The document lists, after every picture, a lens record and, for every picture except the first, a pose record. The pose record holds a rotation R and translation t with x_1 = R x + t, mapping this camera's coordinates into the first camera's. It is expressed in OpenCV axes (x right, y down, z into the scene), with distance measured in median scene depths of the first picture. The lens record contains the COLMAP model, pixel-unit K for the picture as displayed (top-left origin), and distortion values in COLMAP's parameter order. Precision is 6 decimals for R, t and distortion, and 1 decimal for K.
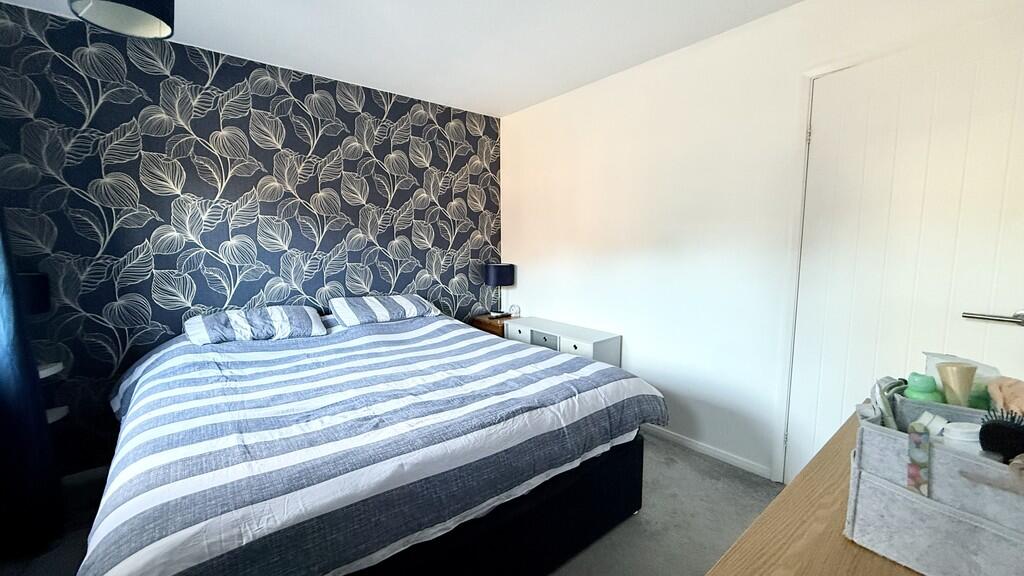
lens RADIAL K [[403.9, 0, 506.9], [0, 403.9, 289.6], [0, 0, 1]] dist [-0.000675, 0.000582]
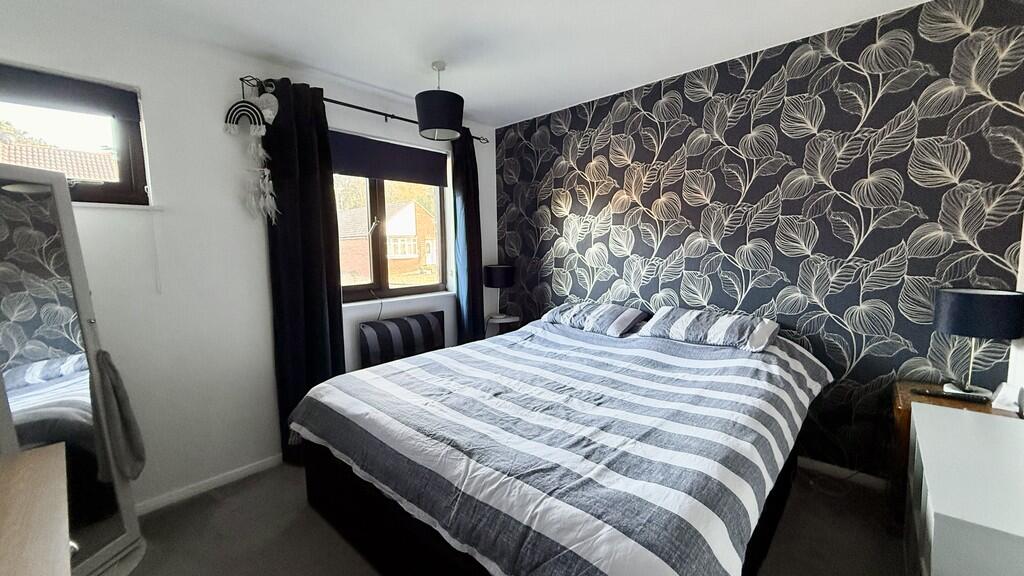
lens RADIAL K [[403.9, 0, 508.1], [0, 403.9, 284.7], [0, 0, 1]] dist [-0.000675, 0.000582]
pose [[0.164971, 0.085427, -0.982592, 0.511113], [-0.101119, 0.992457, 0.069307, -0.066743], [0.981101, 0.087925, 0.172365, 0.534561]]
